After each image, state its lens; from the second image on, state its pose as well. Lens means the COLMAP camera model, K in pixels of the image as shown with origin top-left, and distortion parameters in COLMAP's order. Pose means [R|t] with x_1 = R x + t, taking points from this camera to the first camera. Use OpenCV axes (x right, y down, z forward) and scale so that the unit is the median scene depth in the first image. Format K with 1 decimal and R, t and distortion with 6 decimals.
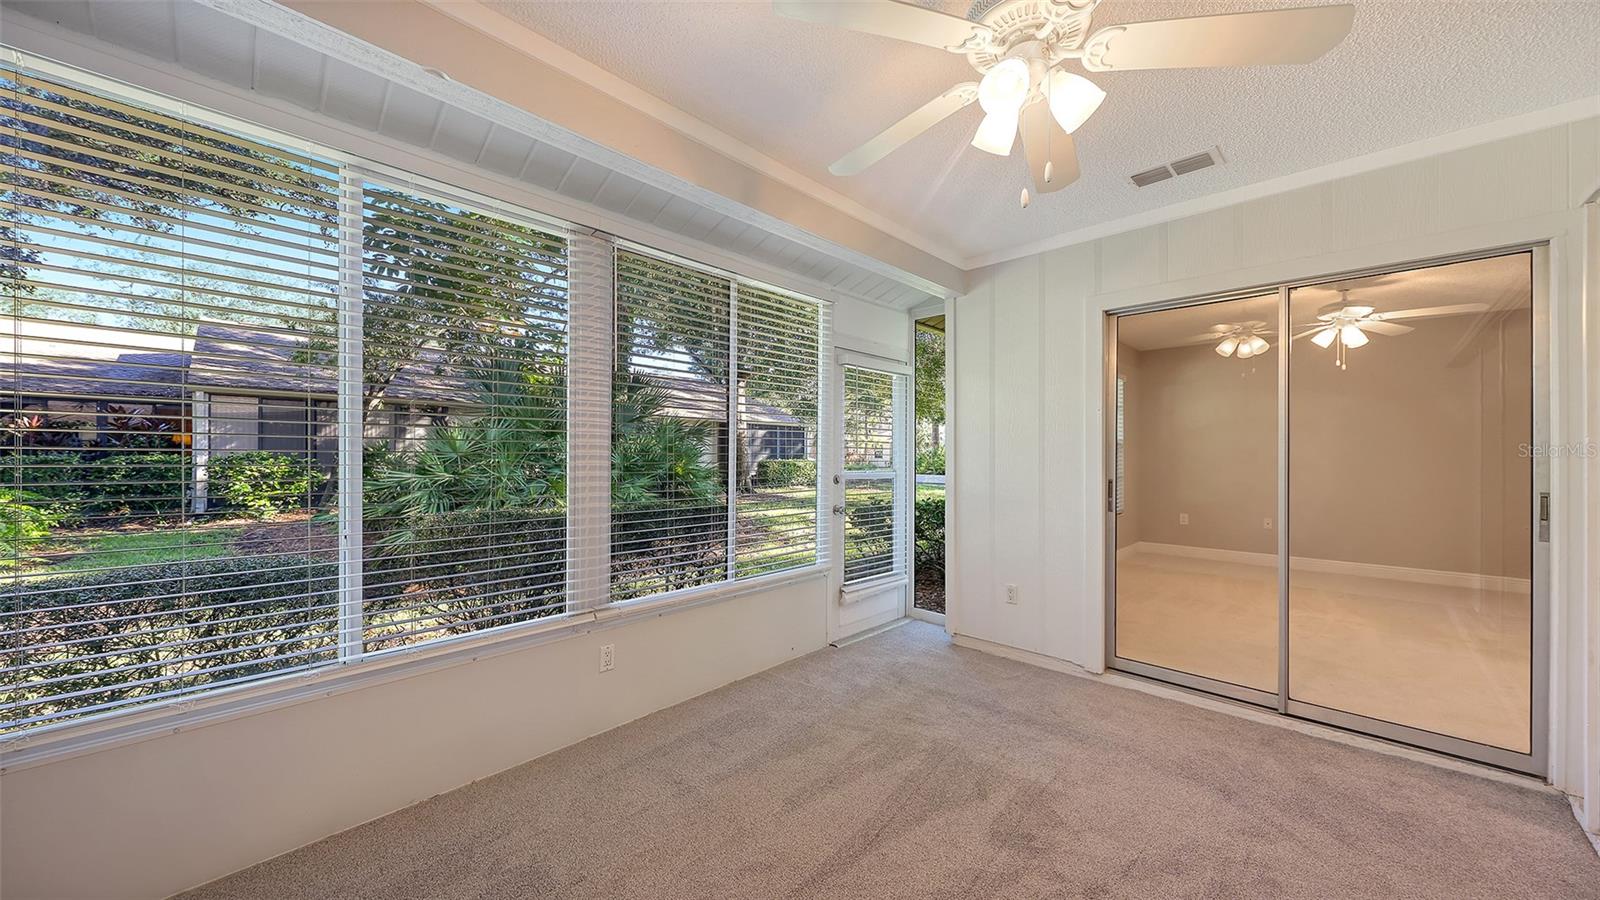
lens RADIAL K [[555.5, 0, 795.3], [0, 555.5, 449.2], [0, 0, 1]] dist [0.002420, -0.001602]
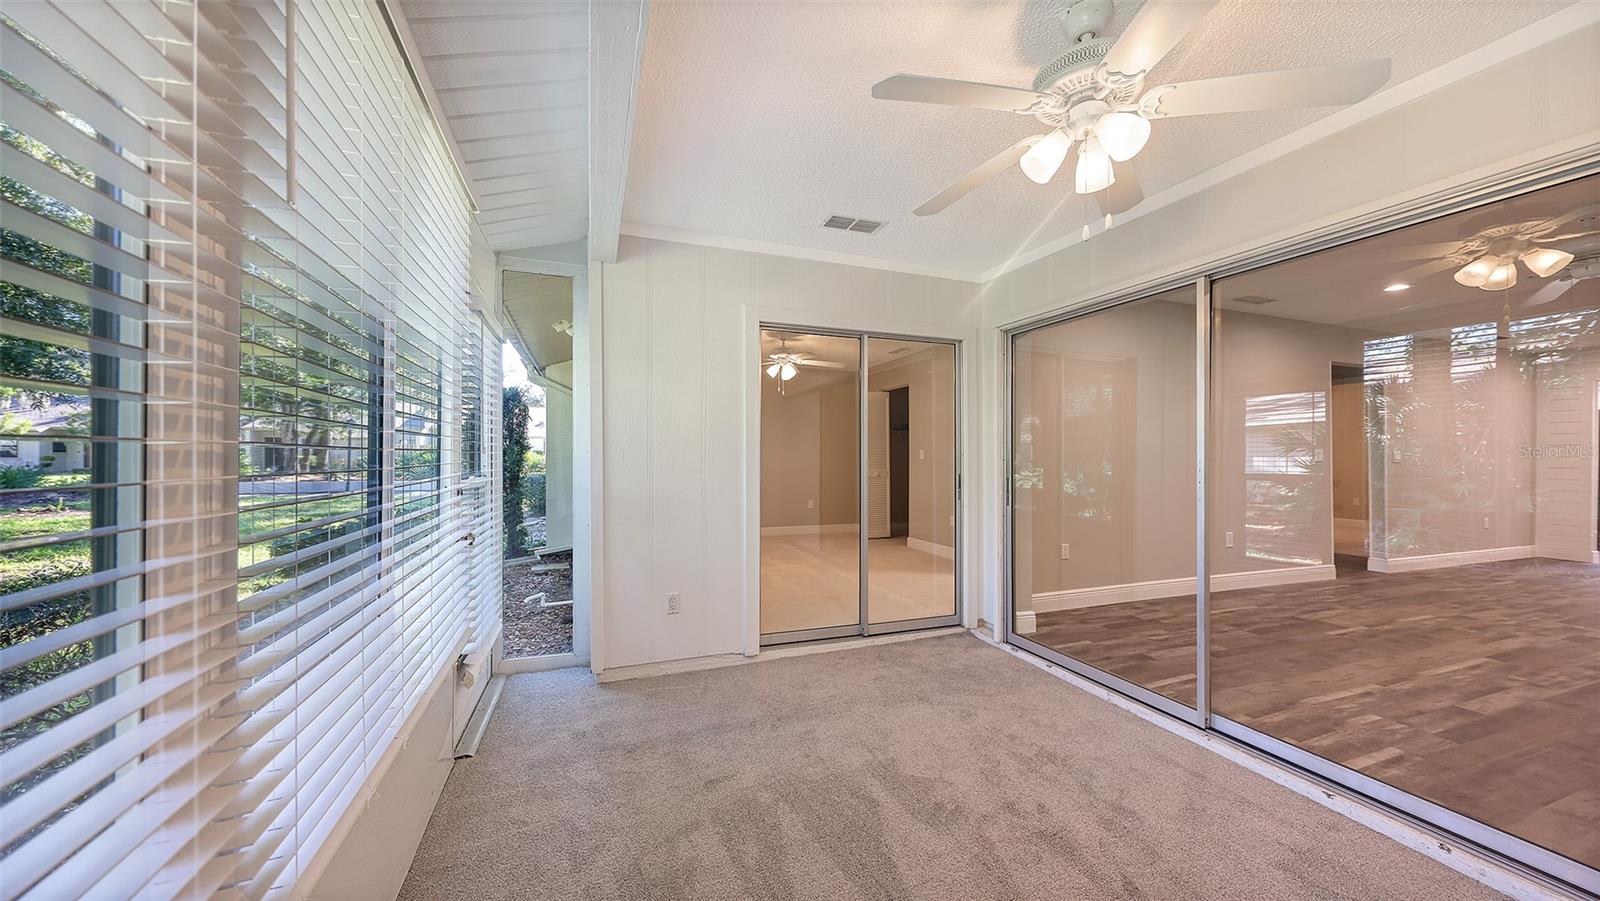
lens RADIAL K [[555.5, 0, 795.3], [0, 555.5, 449.7], [0, 0, 1]] dist [0.002420, -0.001602]
pose [[0.429037, 0.007958, 0.903252, -0.465513], [-0.010605, 0.999937, -0.003773, 0.008067], [-0.903225, -0.007960, 0.429094, 0.542110]]
